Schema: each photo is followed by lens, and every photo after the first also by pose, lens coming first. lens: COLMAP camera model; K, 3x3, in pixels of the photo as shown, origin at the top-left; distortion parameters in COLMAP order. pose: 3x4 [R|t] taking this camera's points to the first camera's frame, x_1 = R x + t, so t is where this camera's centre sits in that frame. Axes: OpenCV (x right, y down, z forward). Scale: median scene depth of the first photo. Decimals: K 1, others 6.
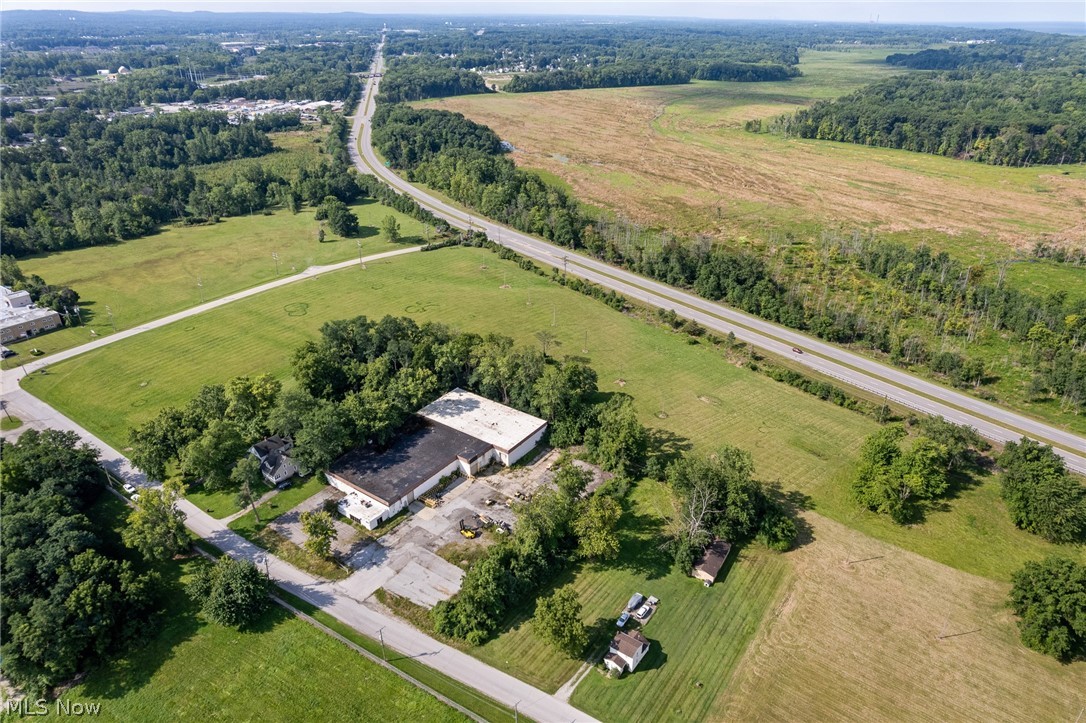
lens RADIAL K [[699.6, 0, 551.5], [0, 699.6, 362.6], [0, 0, 1]] dist [-0.065183, 0.056234]
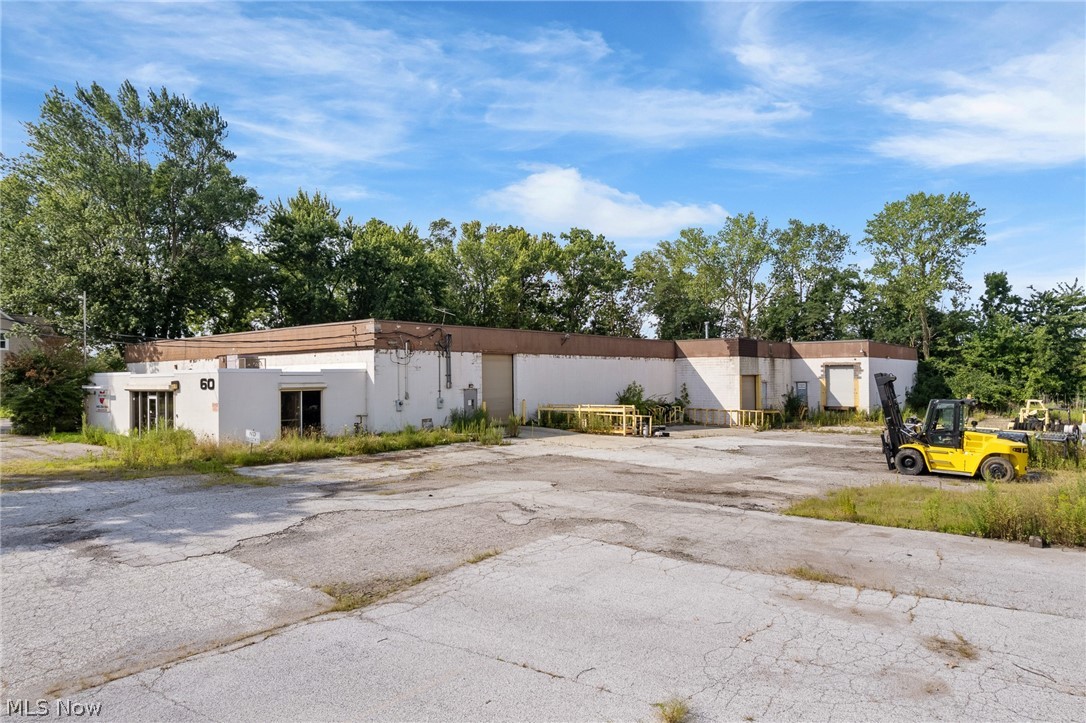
lens RADIAL K [[699.6, 0, 549.2], [0, 699.6, 361.3], [0, 0, 1]] dist [-0.065183, 0.056234]
pose [[0.998369, -0.016881, -0.054534, -0.151845], [-0.011316, 0.877799, -0.478896, 0.235073], [0.055954, 0.478732, 0.876176, 0.708626]]
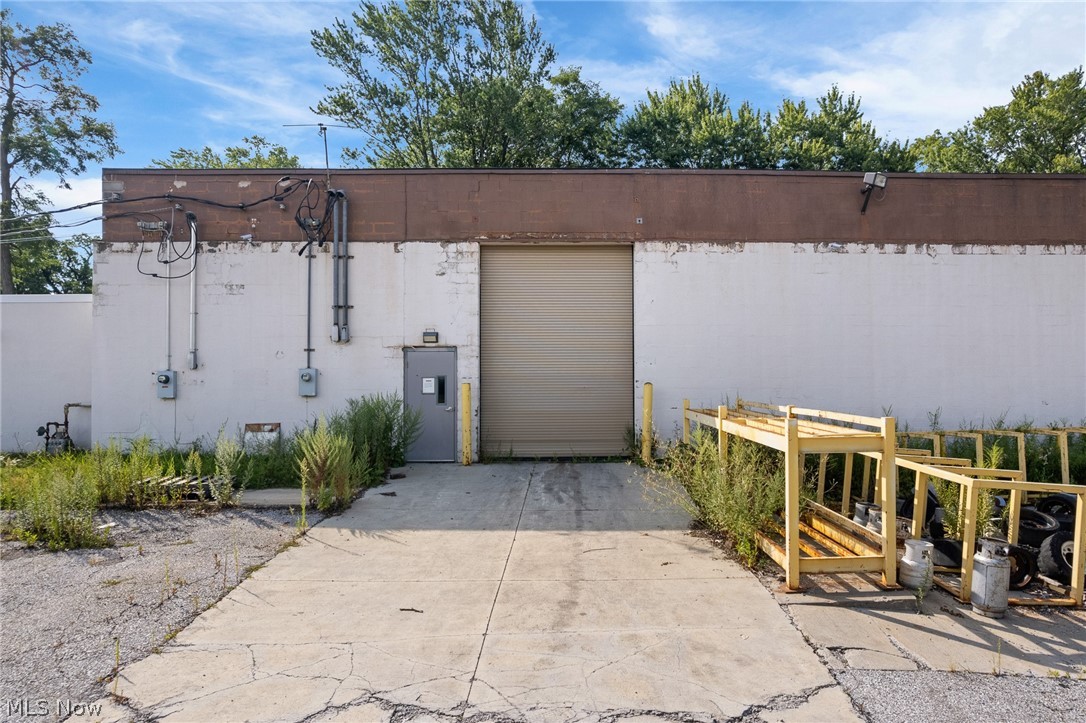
lens RADIAL K [[699.6, 0, 543.2], [0, 699.6, 358.1], [0, 0, 1]] dist [-0.065183, 0.056234]
pose [[0.602727, -0.011034, -0.797871, -0.129930], [-0.357594, 0.890142, -0.282444, 0.180677], [0.713335, 0.455551, 0.532566, 0.821620]]
